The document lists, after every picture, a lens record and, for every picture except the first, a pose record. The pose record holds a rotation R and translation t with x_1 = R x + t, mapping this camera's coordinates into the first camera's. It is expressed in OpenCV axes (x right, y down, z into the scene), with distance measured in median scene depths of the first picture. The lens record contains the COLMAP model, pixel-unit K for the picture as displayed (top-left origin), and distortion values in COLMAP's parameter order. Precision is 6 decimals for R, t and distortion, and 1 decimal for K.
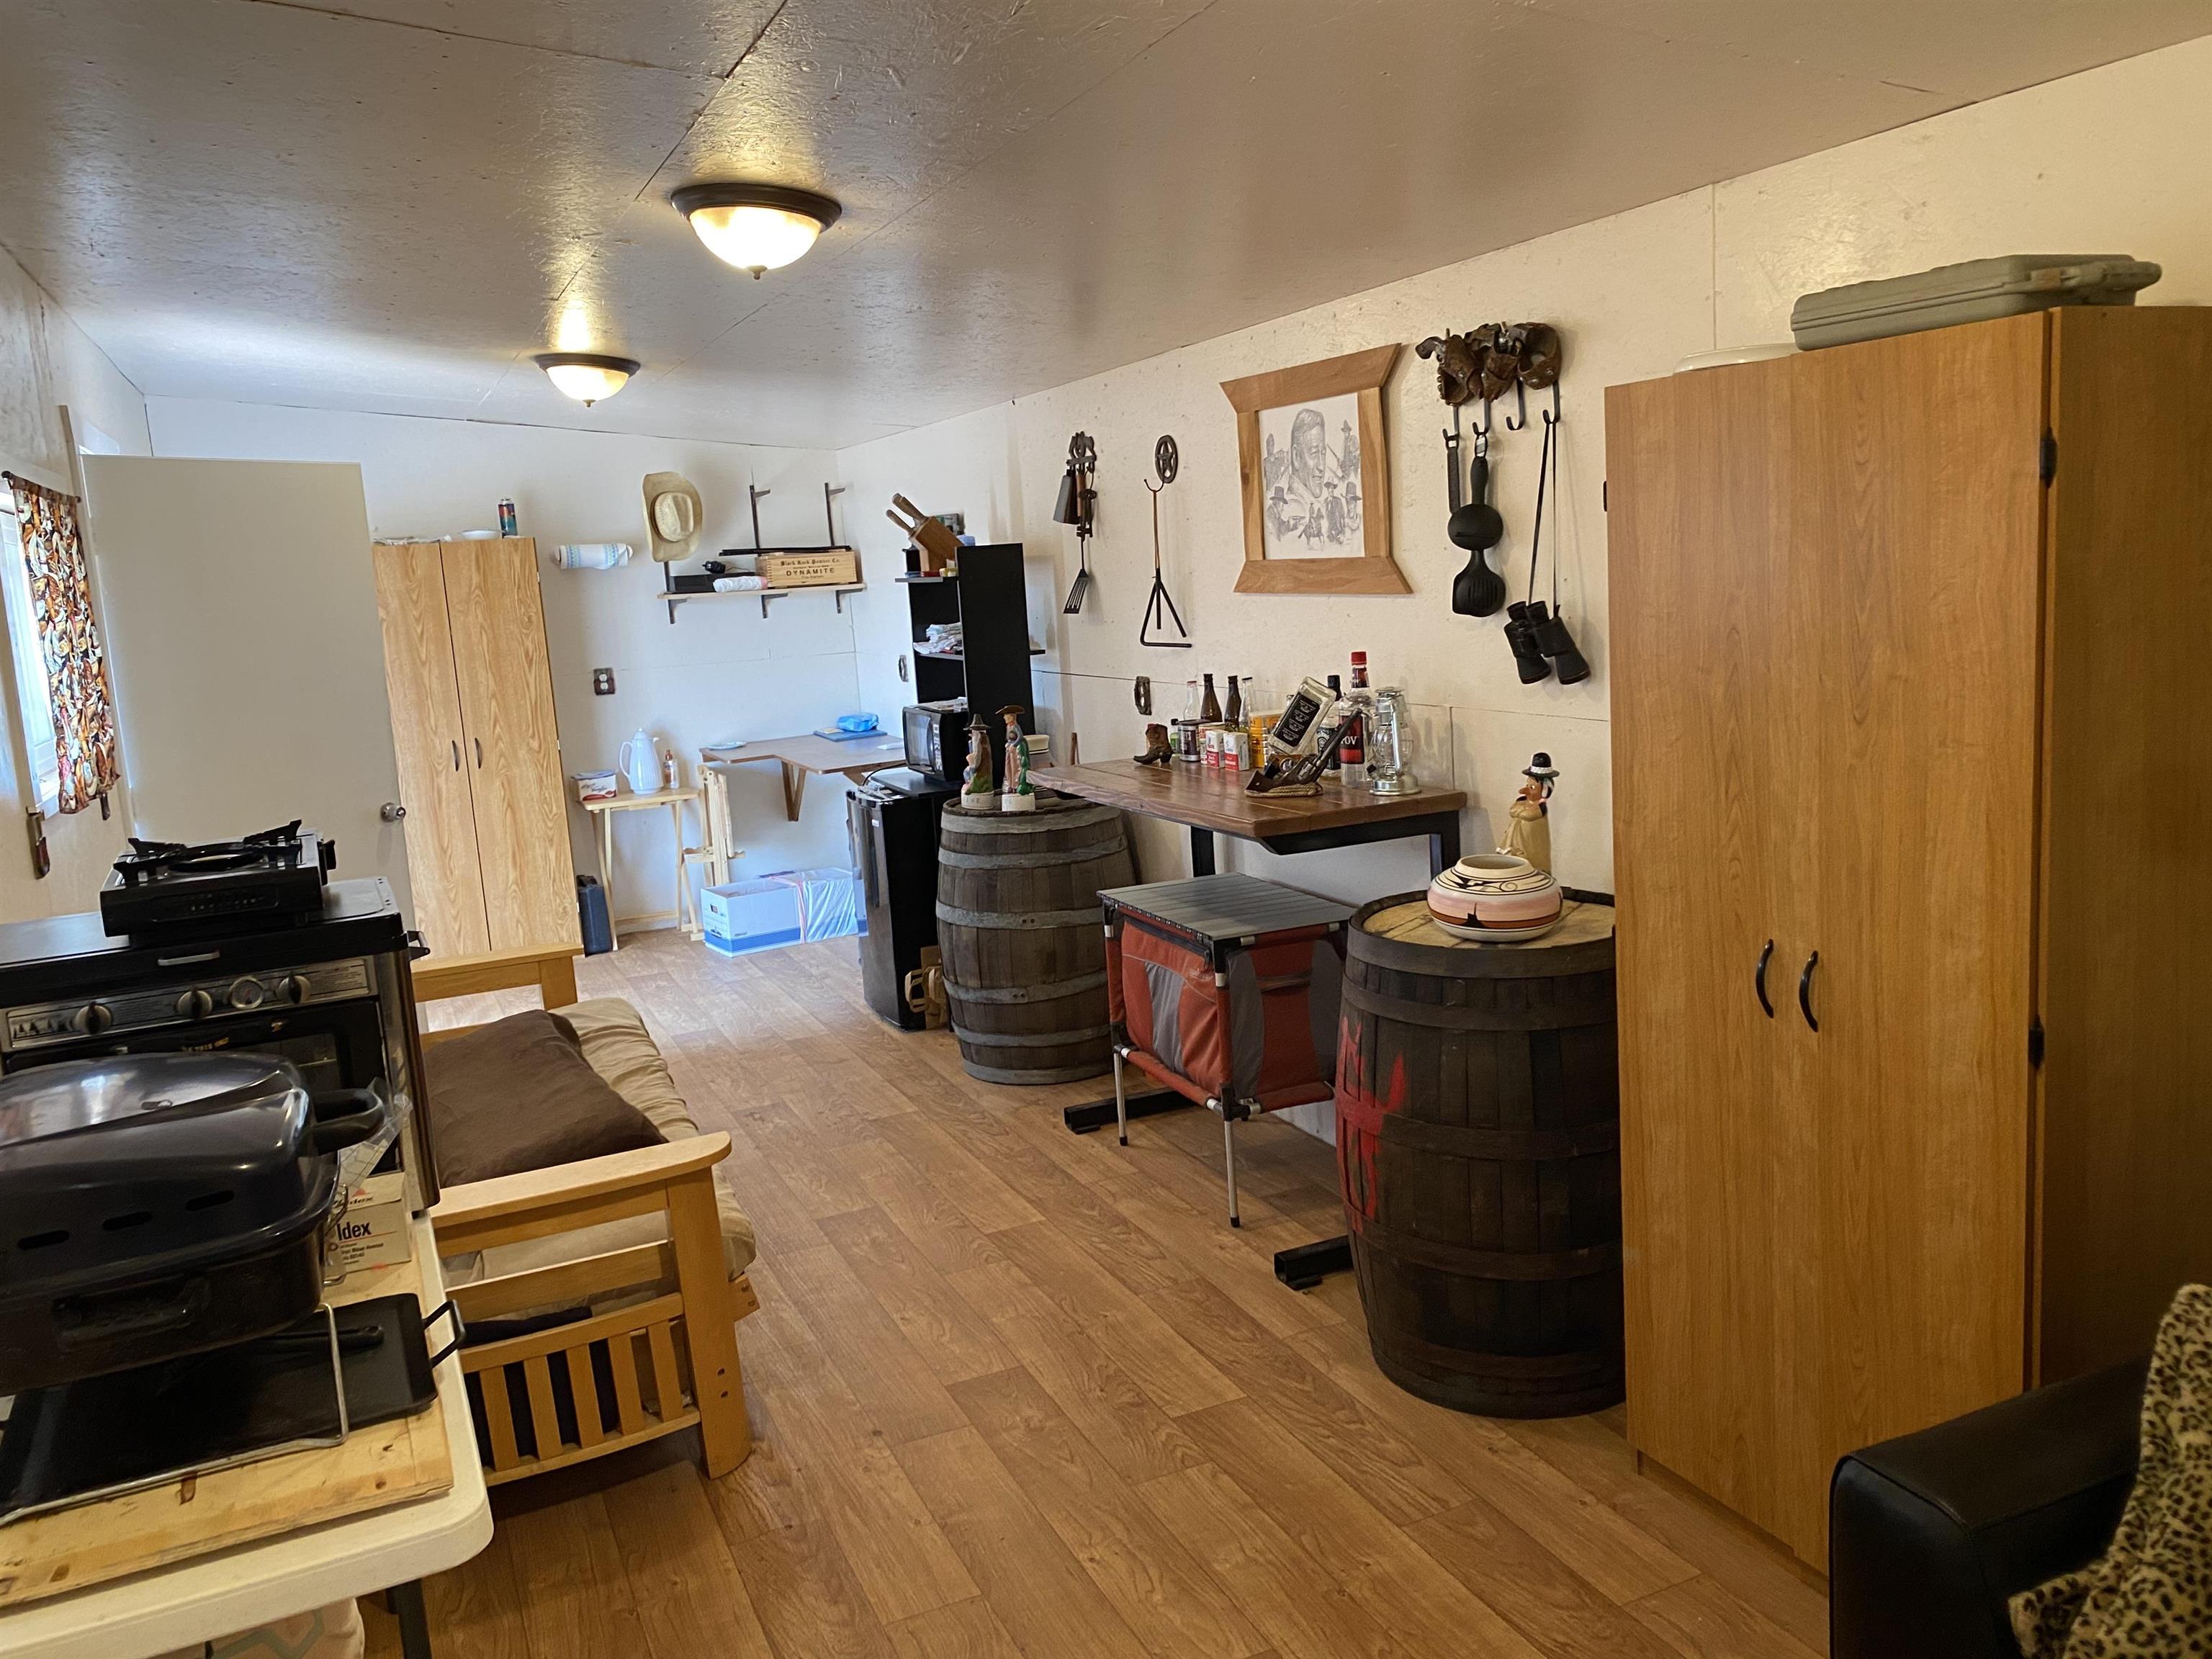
lens RADIAL K [[1681.7, 0, 1098.3], [0, 1681.7, 834.5], [0, 0, 1]] dist [0.003990, 0.000638]
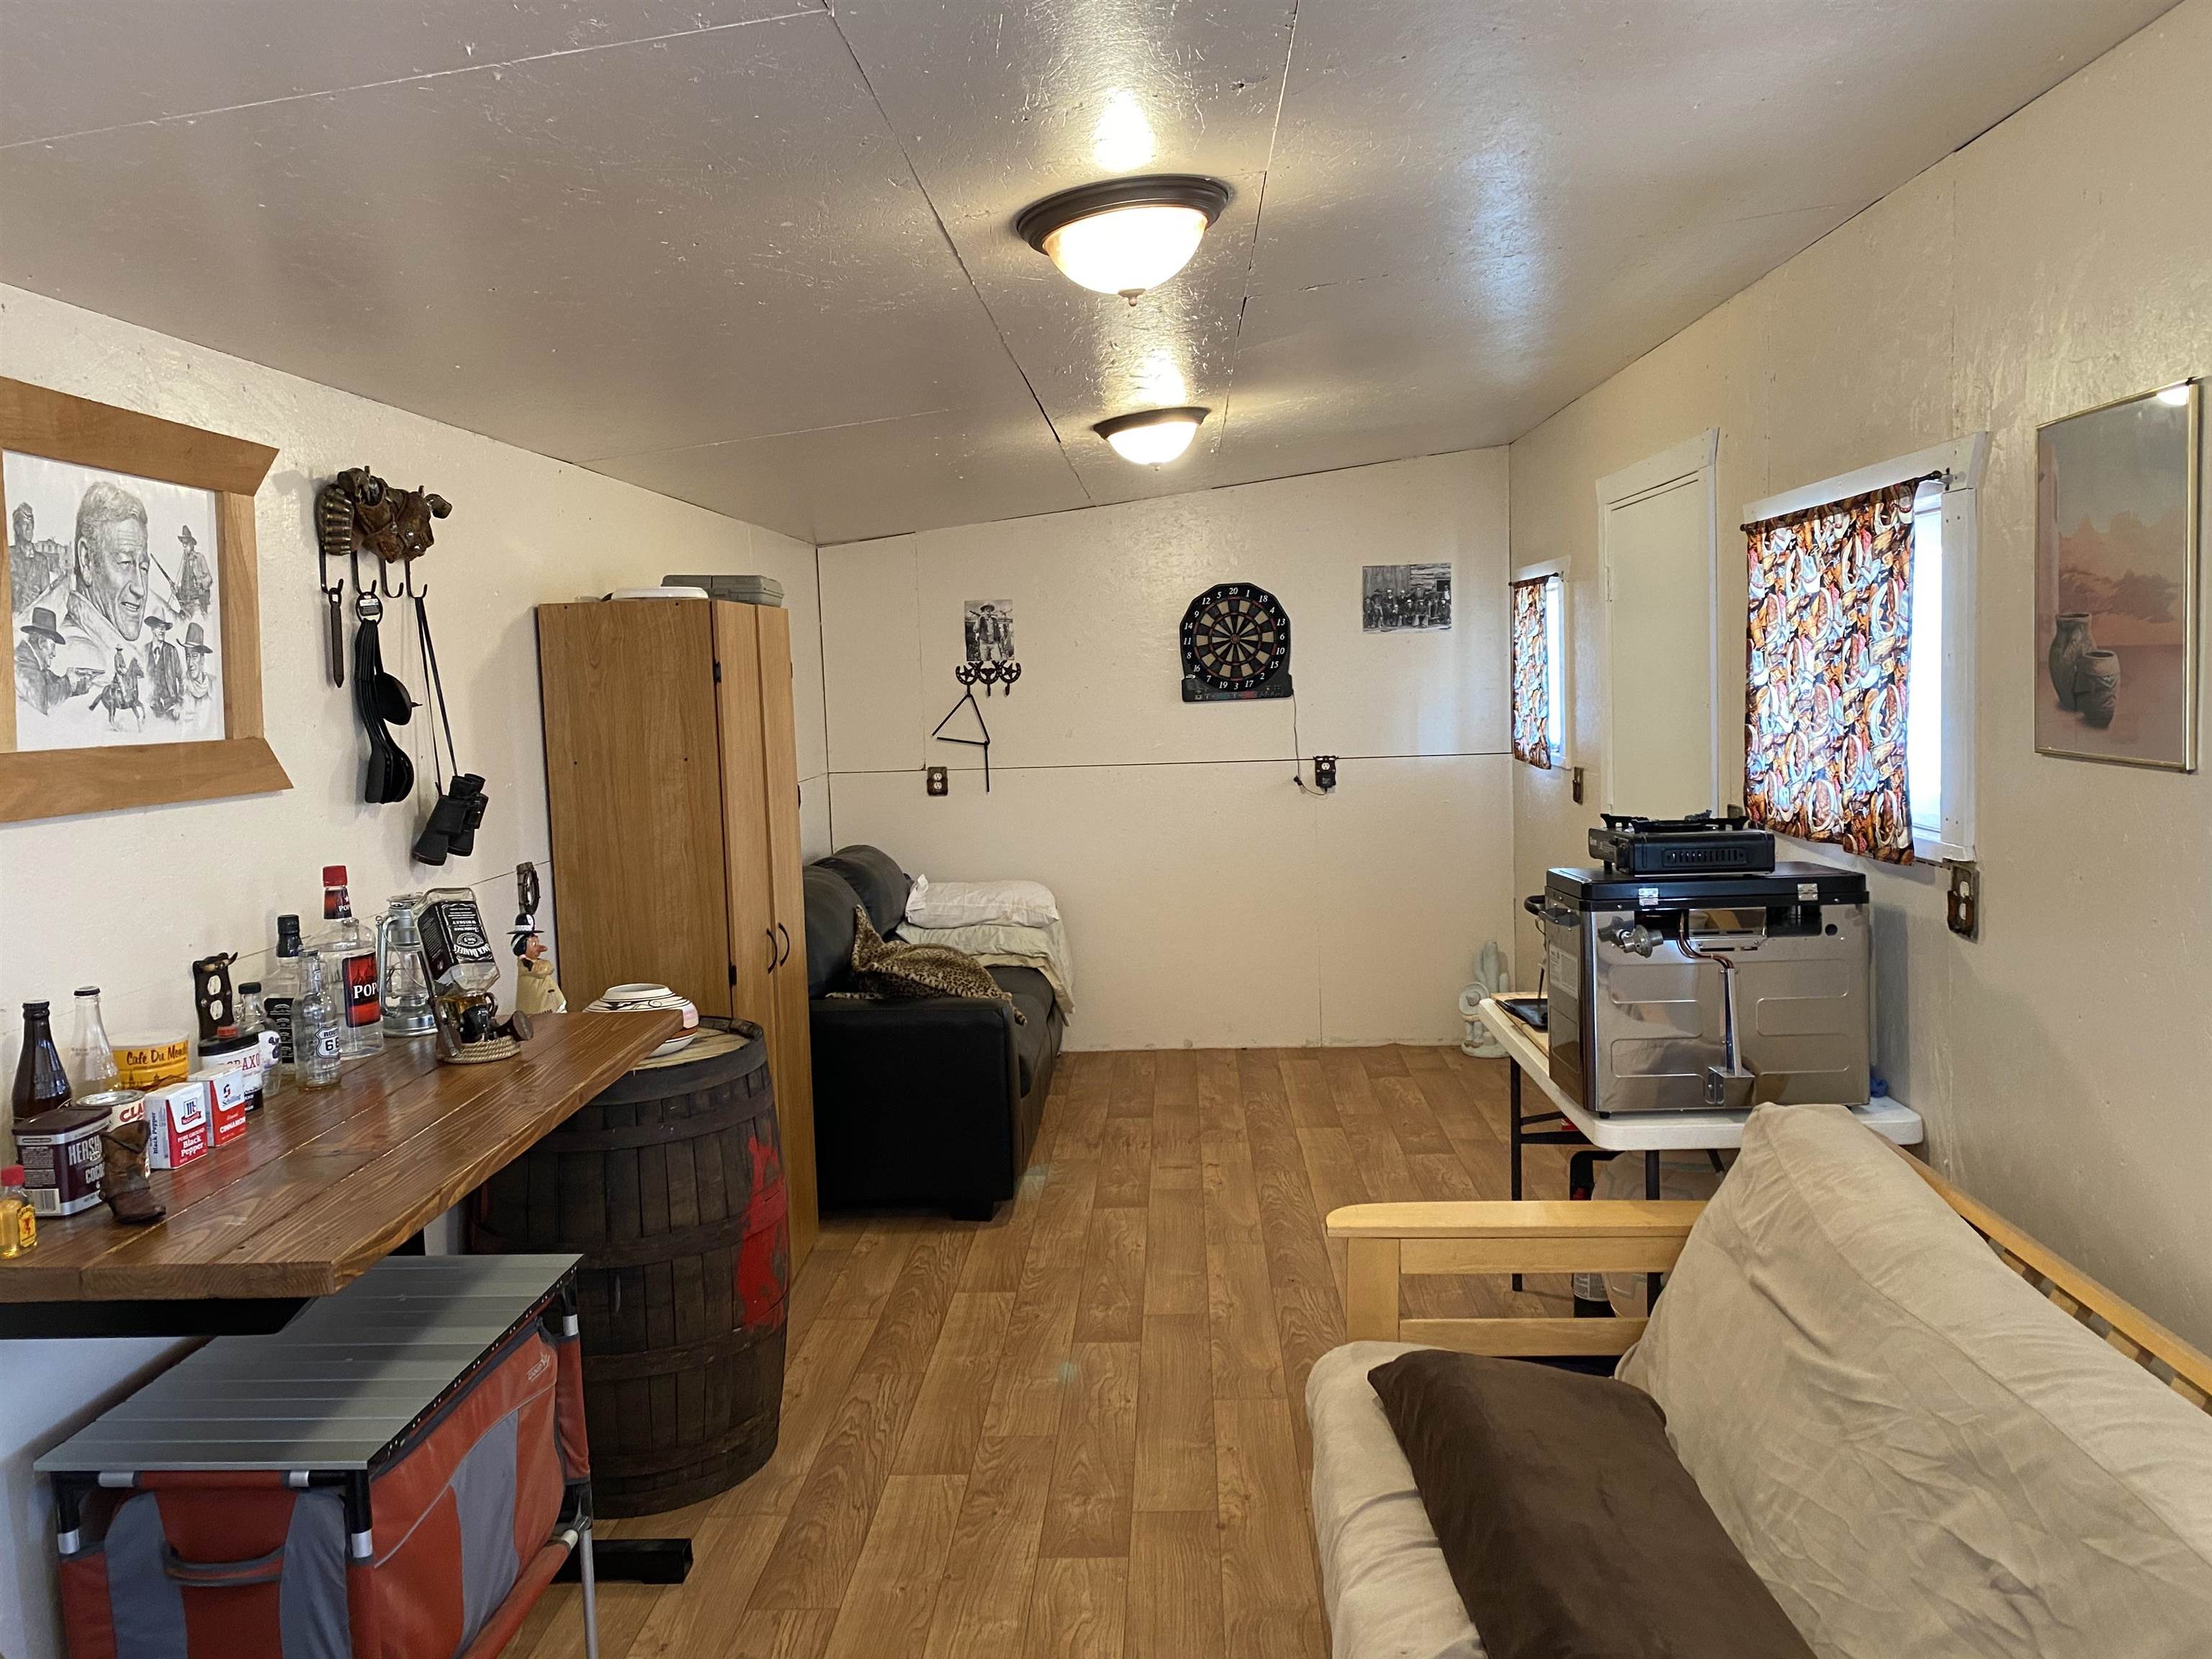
lens RADIAL K [[1681.7, 0, 1097.7], [0, 1681.7, 822.6], [0, 0, 1]] dist [0.003990, 0.000638]
pose [[-0.886402, 0.057902, 0.459281, -0.433125], [0.169377, 0.963916, 0.205372, -0.207964], [-0.430816, 0.259834, -0.864224, 1.407748]]
